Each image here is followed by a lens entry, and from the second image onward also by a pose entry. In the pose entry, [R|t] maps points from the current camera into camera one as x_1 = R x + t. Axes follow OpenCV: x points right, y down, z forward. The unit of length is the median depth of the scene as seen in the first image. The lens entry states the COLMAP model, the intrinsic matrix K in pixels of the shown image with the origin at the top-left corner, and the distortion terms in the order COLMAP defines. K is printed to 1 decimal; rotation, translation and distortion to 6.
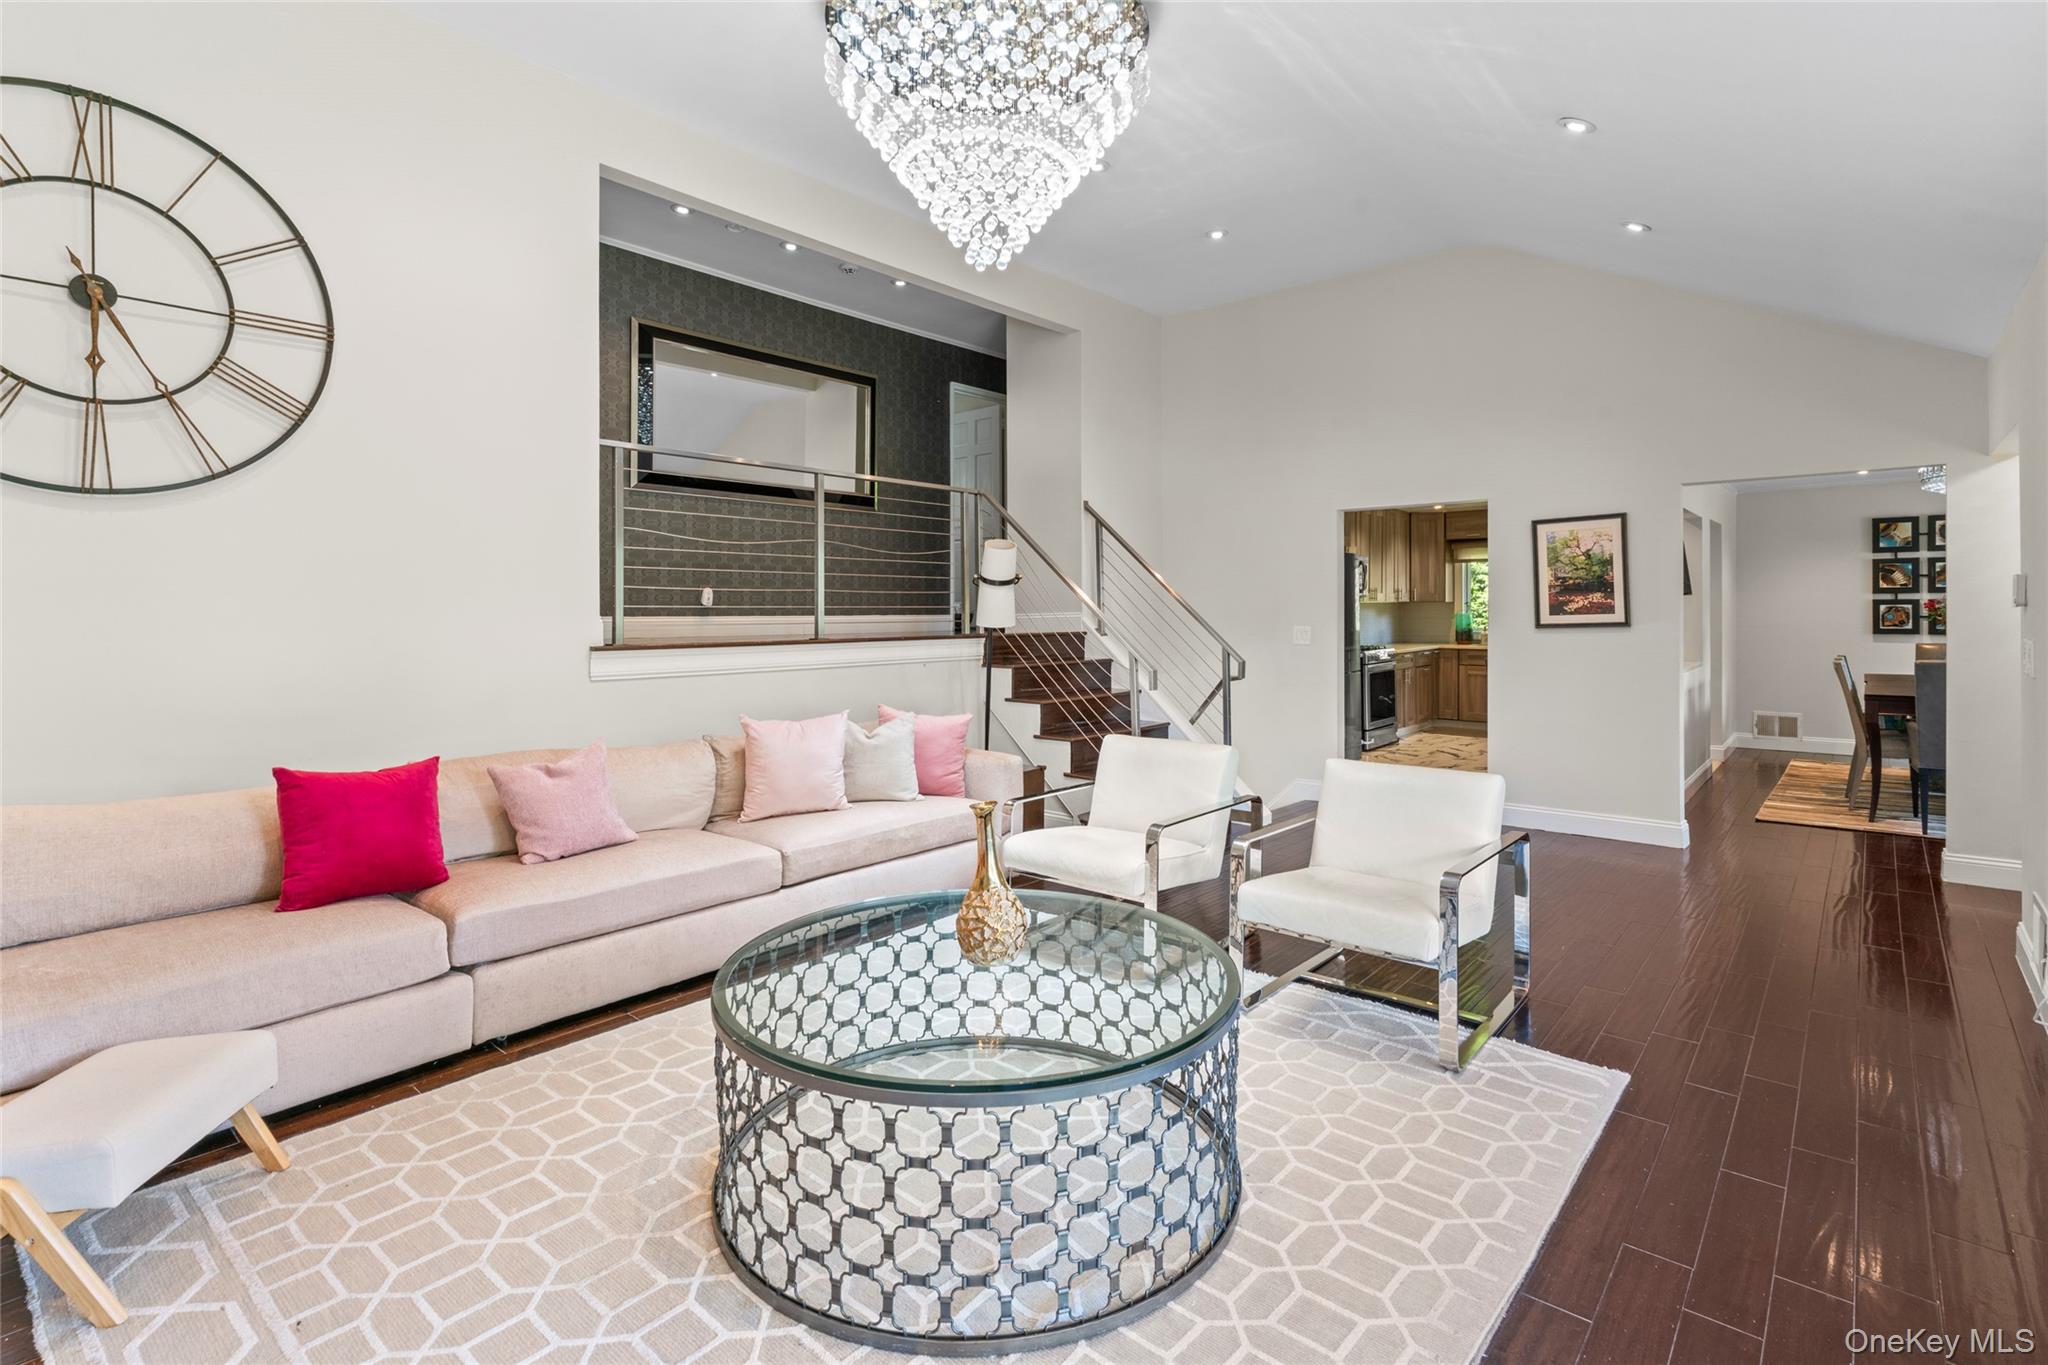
lens RADIAL K [[967.5, 0, 1036.2], [0, 967.5, 606.1], [0, 0, 1]] dist [0.007543, -0.000792]
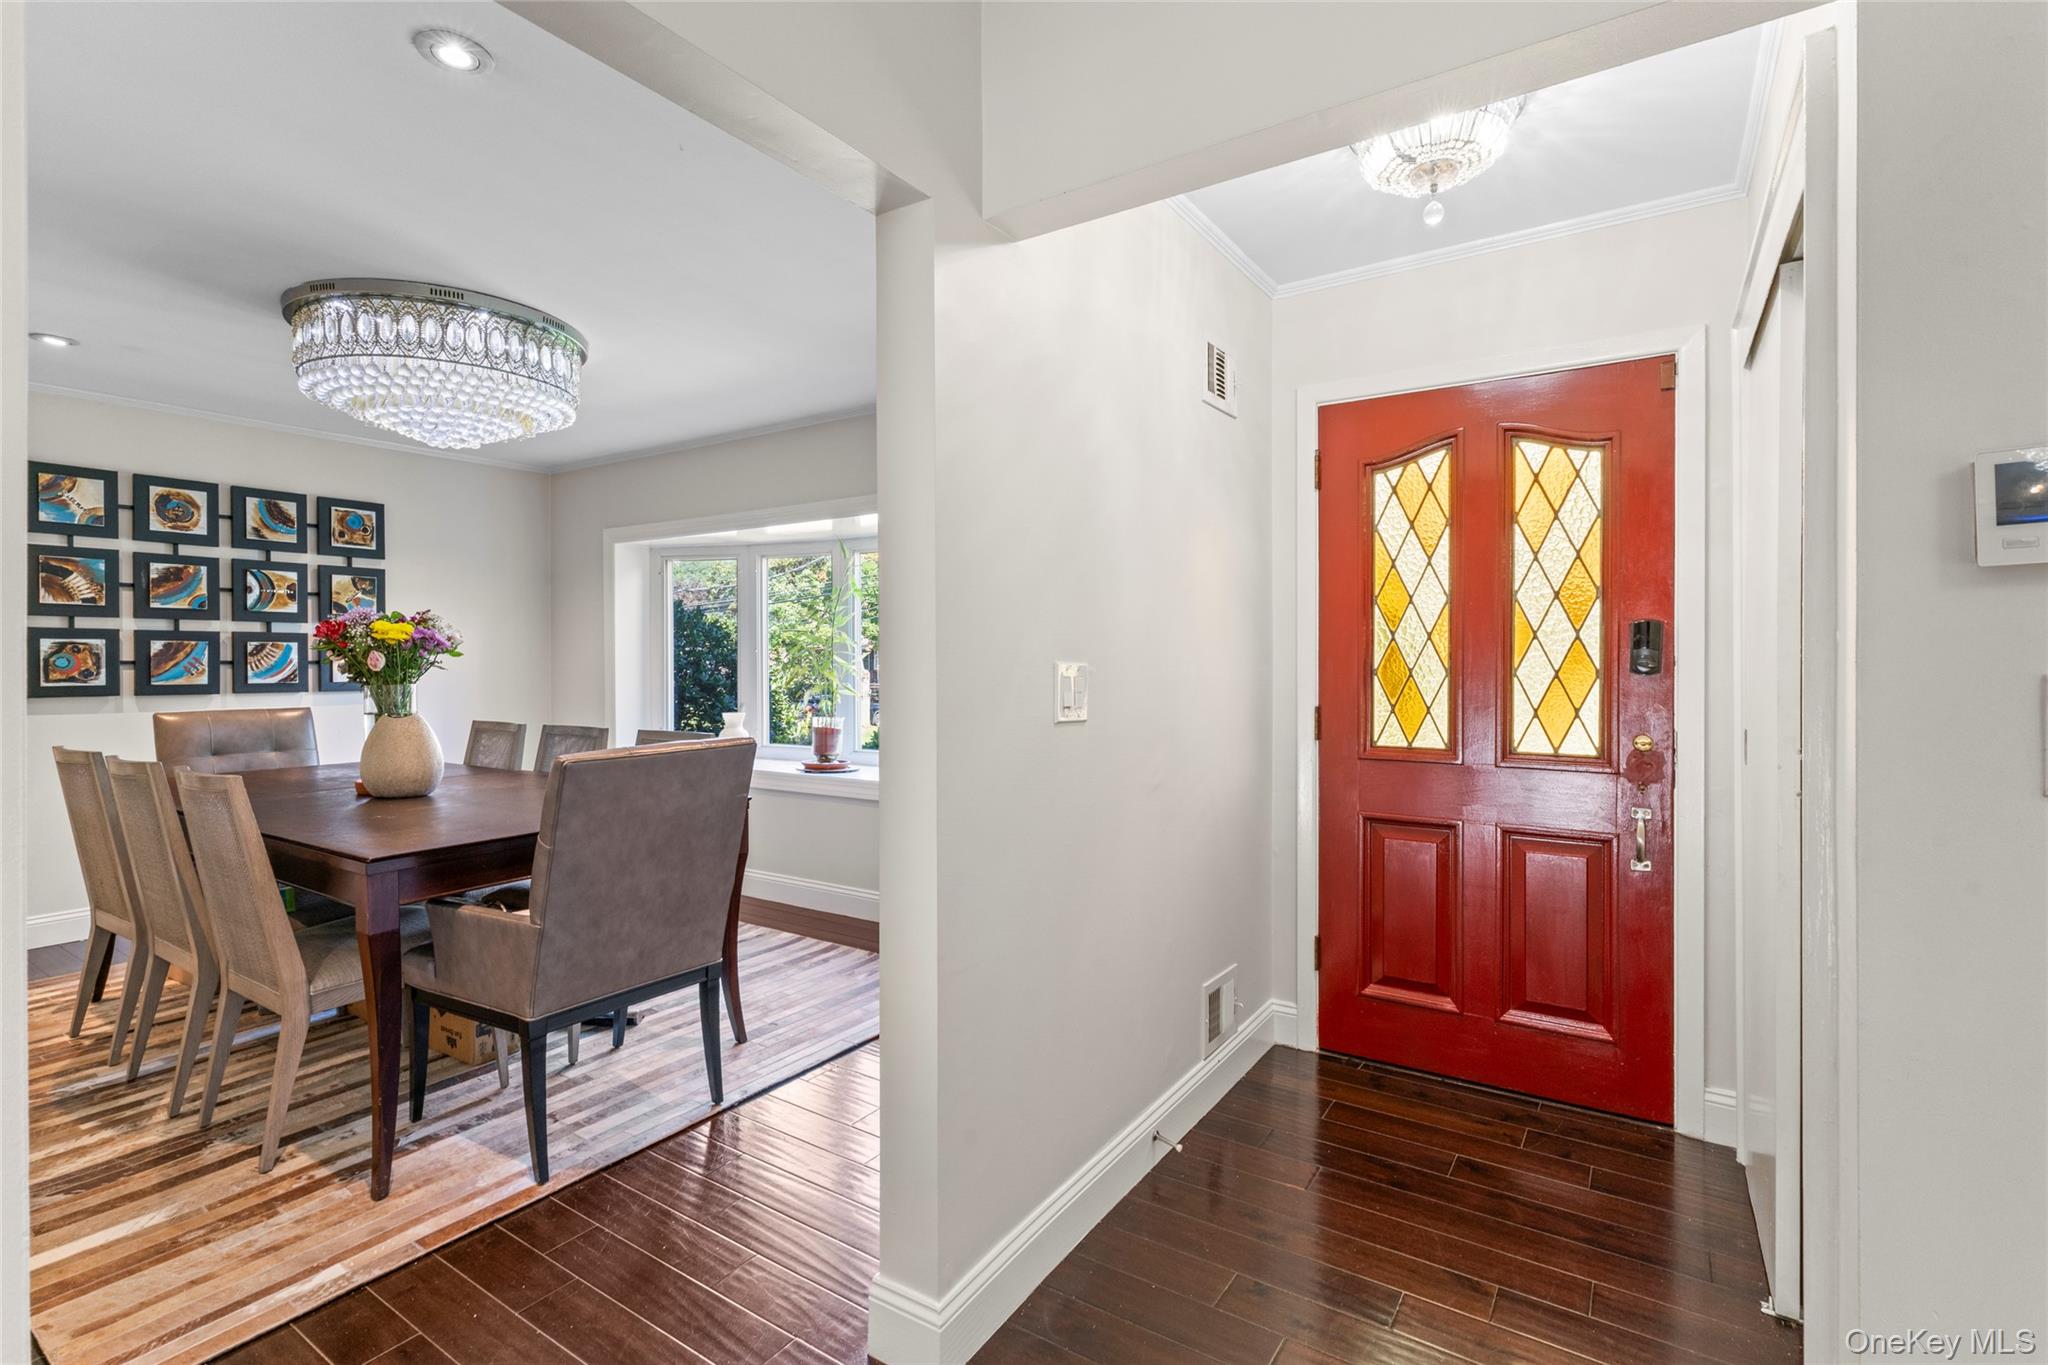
lens RADIAL K [[967.5, 0, 1014.6], [0, 967.5, 673.5], [0, 0, 1]] dist [0.007543, -0.000792]
pose [[-0.117542, -0.006880, 0.993044, 0.321183], [-0.005446, 0.999965, 0.006283, 0.010675], [-0.993053, -0.004669, -0.117576, 0.569893]]
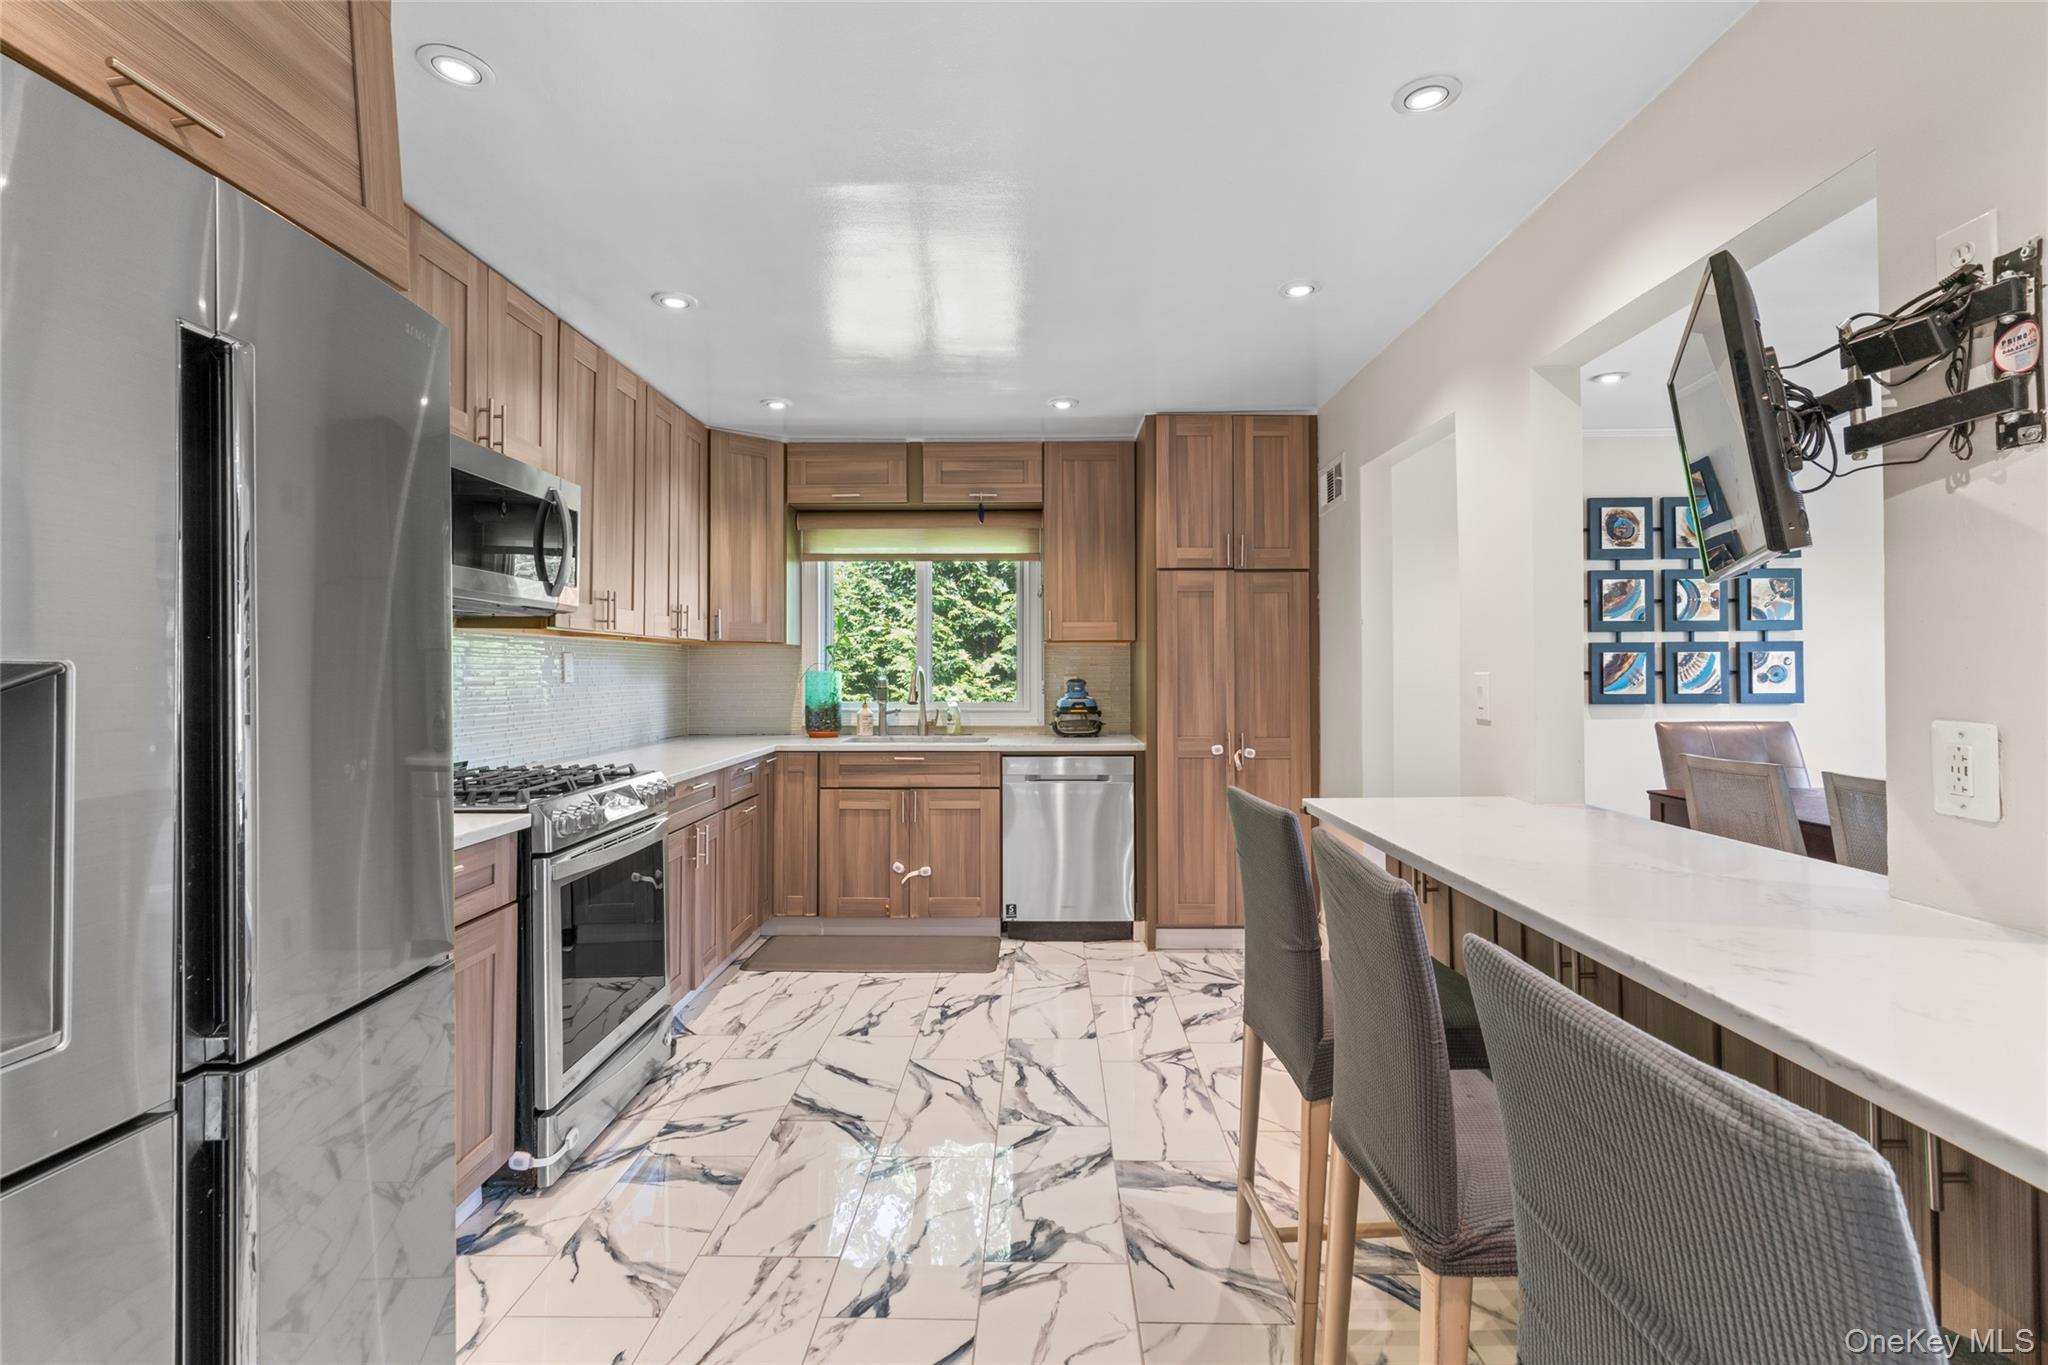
lens RADIAL K [[967.5, 0, 1034.5], [0, 967.5, 668.4], [0, 0, 1]] dist [0.007543, -0.000792]
pose [[0.763384, 0.005365, 0.645923, 0.288204], [-0.002093, 0.999981, -0.005832, 0.011808], [-0.645941, 0.003100, 0.763381, 0.759972]]
